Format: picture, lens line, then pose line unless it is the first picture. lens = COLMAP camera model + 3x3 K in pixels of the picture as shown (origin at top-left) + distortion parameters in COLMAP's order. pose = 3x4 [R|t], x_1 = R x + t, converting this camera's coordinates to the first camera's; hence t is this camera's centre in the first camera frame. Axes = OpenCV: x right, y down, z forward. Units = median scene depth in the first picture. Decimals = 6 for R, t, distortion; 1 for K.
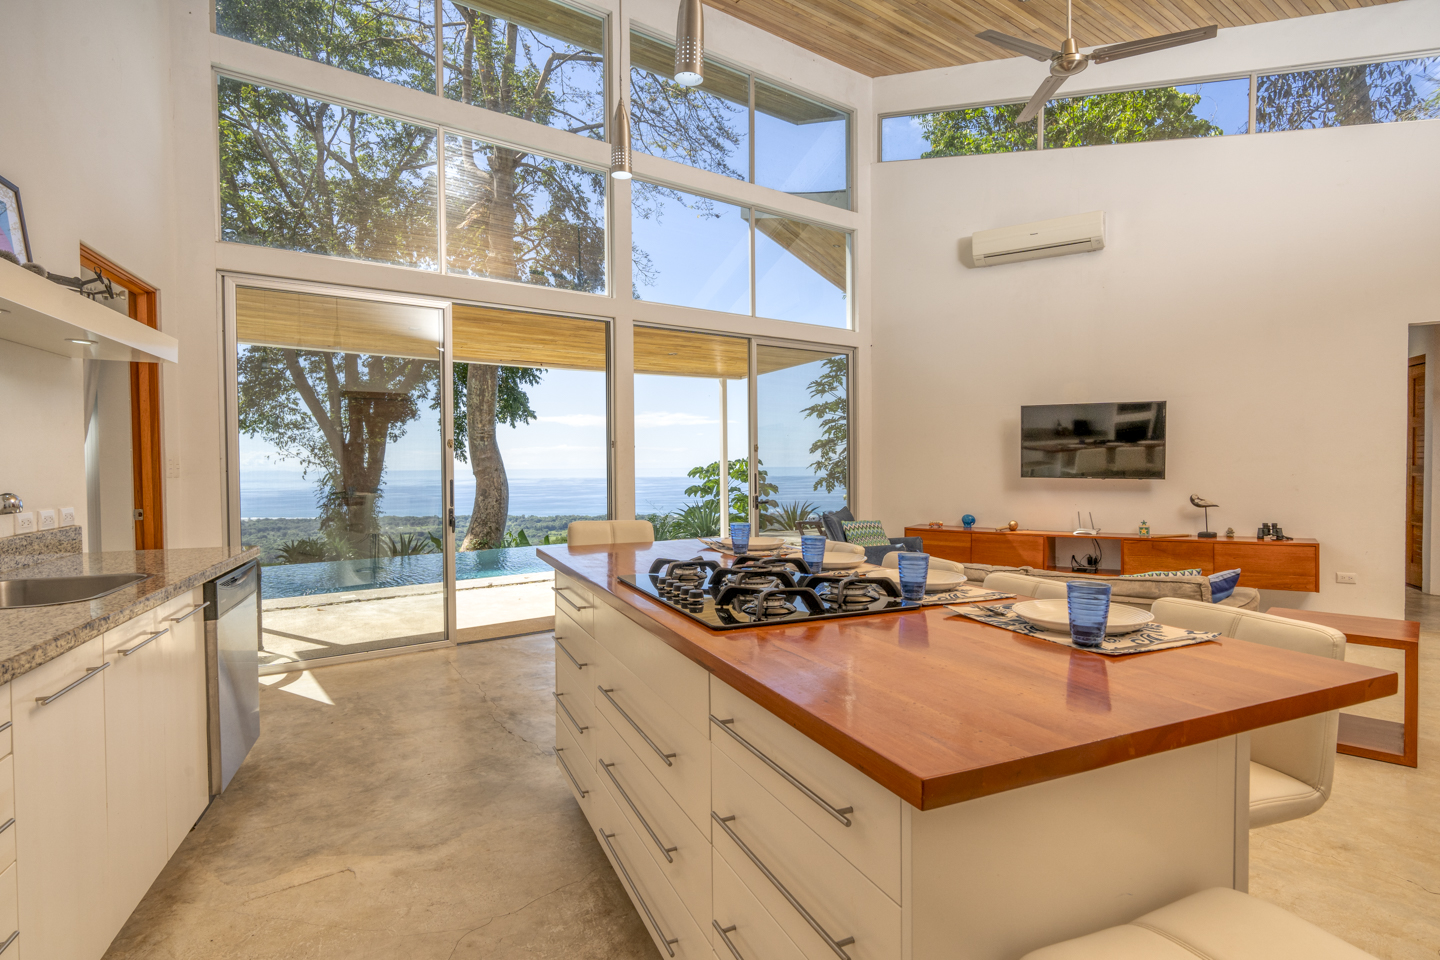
lens RADIAL K [[747.7, 0, 719.6], [0, 747.7, 480.4], [0, 0, 1]] dist [-0.004988, 0.002601]
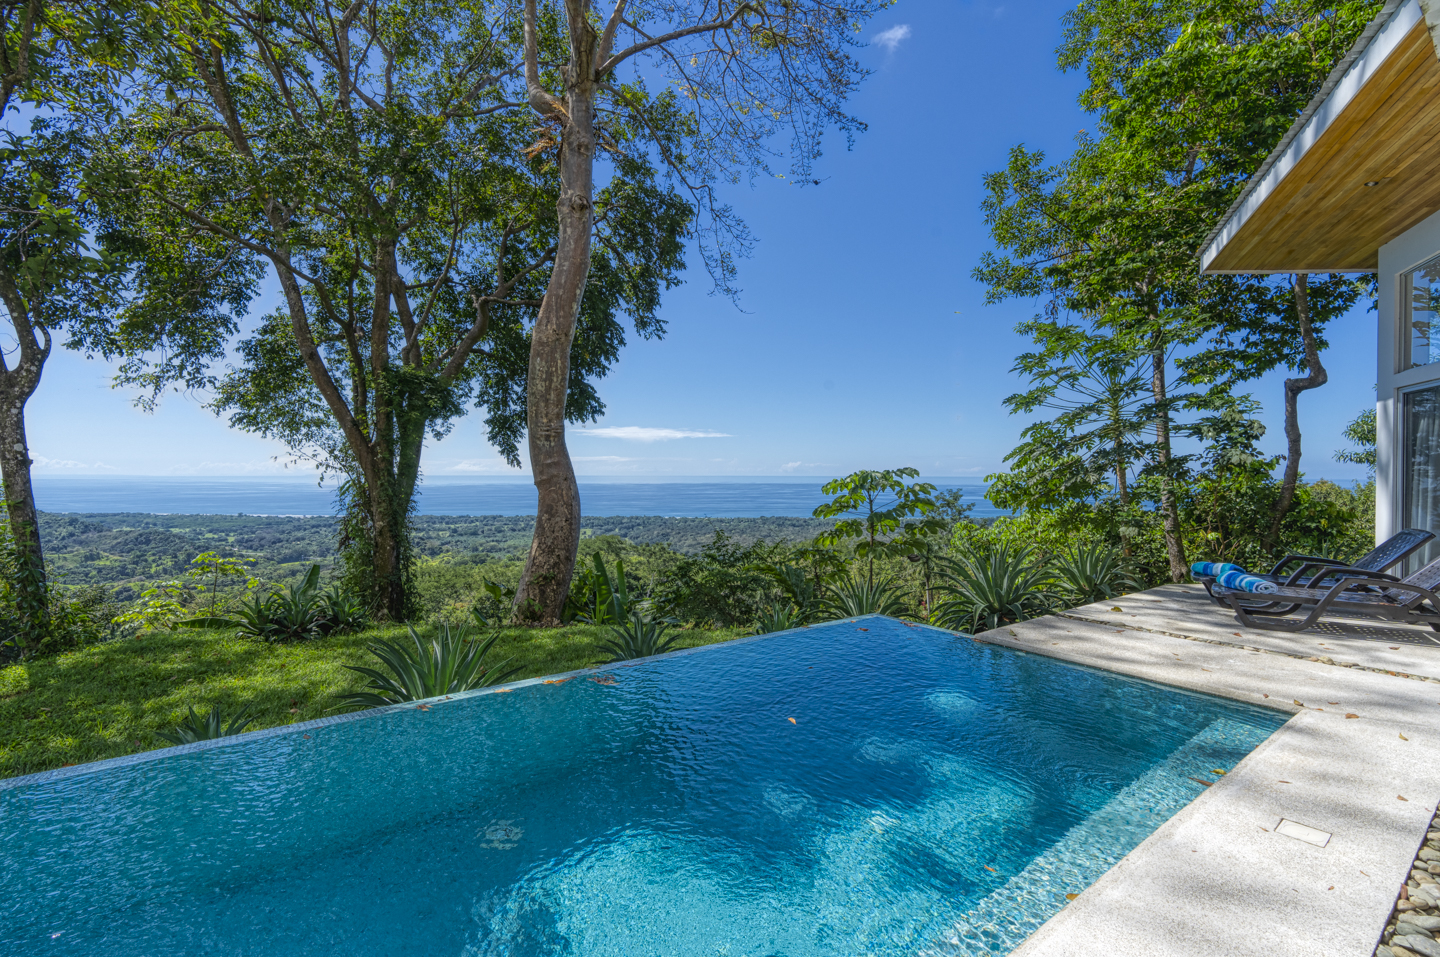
lens RADIAL K [[653.5, 0, 718.1], [0, 653.5, 477.4], [0, 0, 1]] dist [-0.008619, 0.004312]
pose [[0.999942, 0.010425, 0.002609, -0.146035], [-0.010386, 0.999840, -0.014552, -0.007505], [-0.002760, 0.014524, 0.999891, 0.337306]]
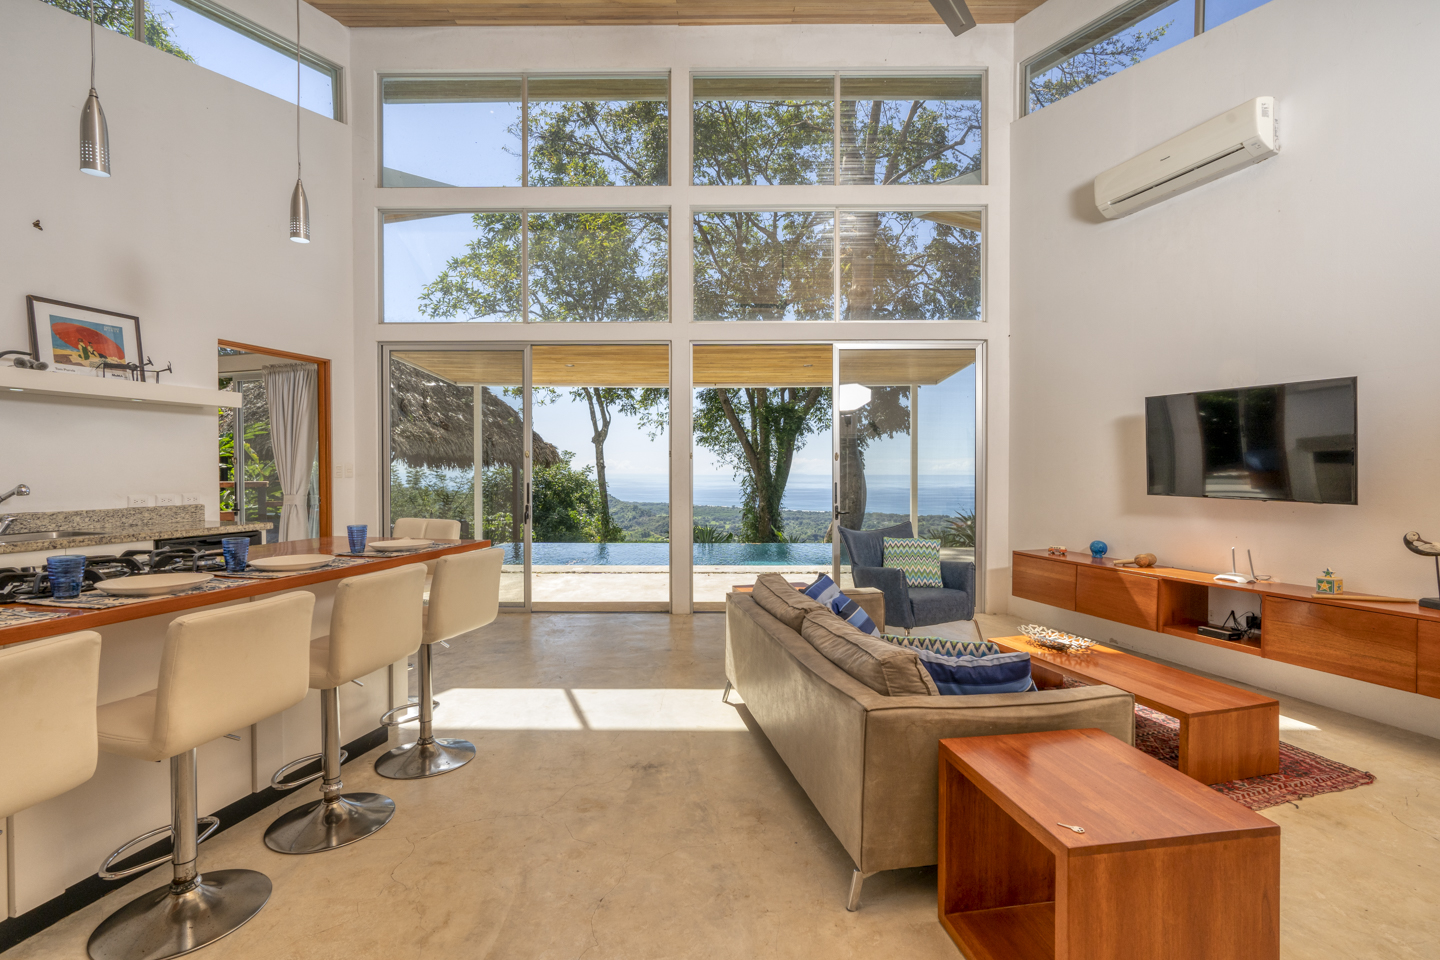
lens RADIAL K [[661.4, 0, 726.3], [0, 661.4, 479.7], [0, 0, 1]] dist [-0.000950, 0.000543]
pose [[0.800919, 0.016380, -0.598548, 0.148087], [-0.020714, 0.999785, -0.000357, -0.003279], [0.598414, 0.012684, 0.801087, 0.074926]]
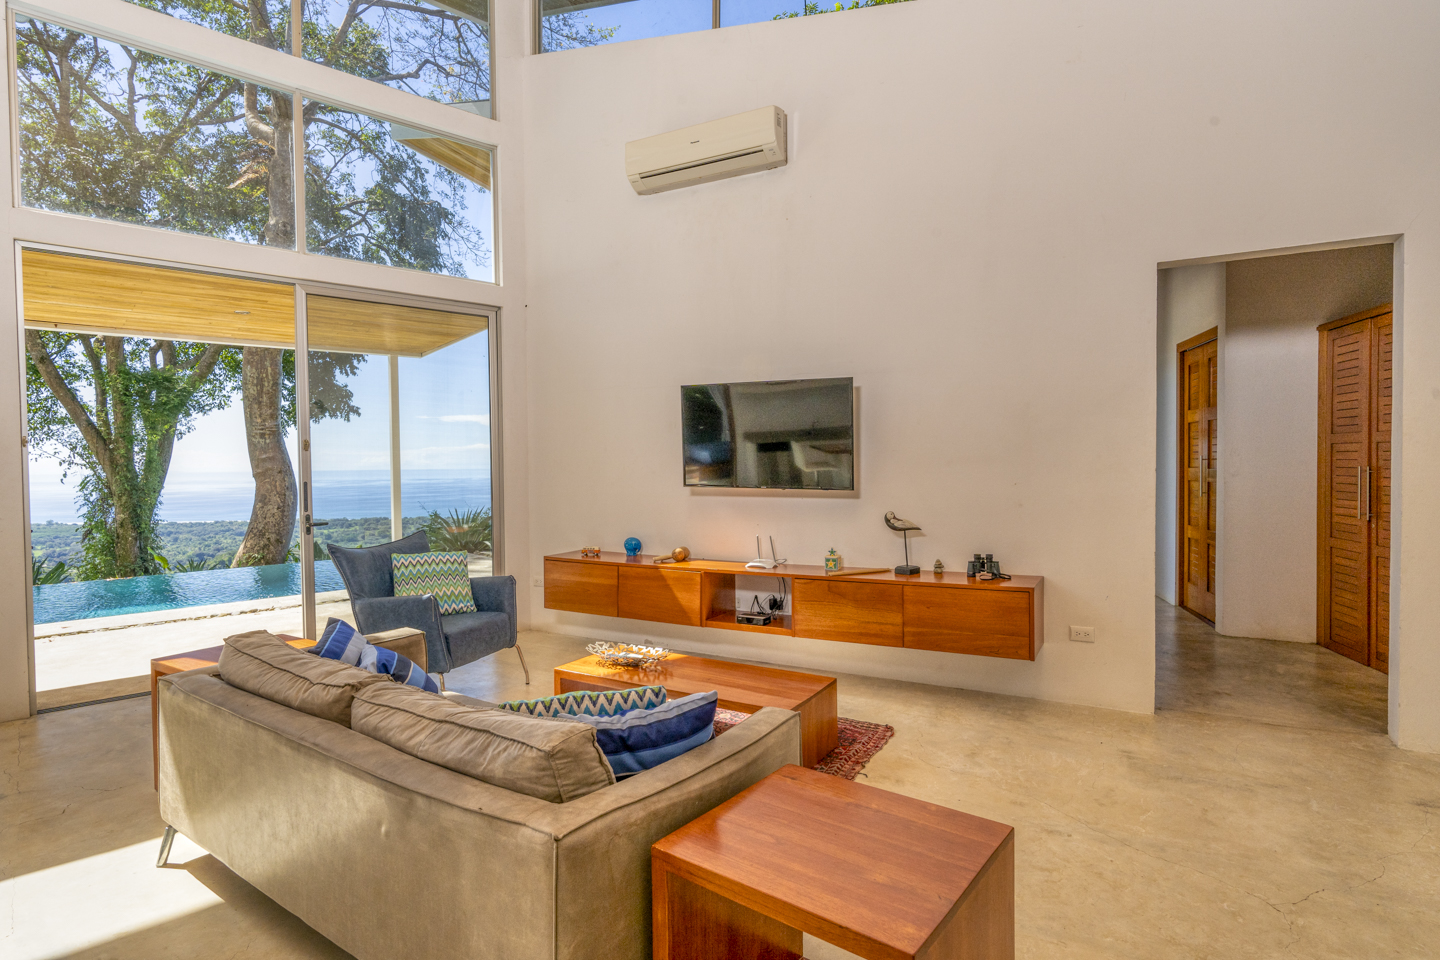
lens RADIAL K [[747.7, 0, 719.6], [0, 747.7, 480.4], [0, 0, 1]] dist [-0.004988, 0.002601]
pose [[0.994777, -0.003680, 0.102002, 0.117217], [0.003597, 0.999993, 0.000997, -0.003446], [-0.102005, -0.000625, 0.994784, 0.093300]]
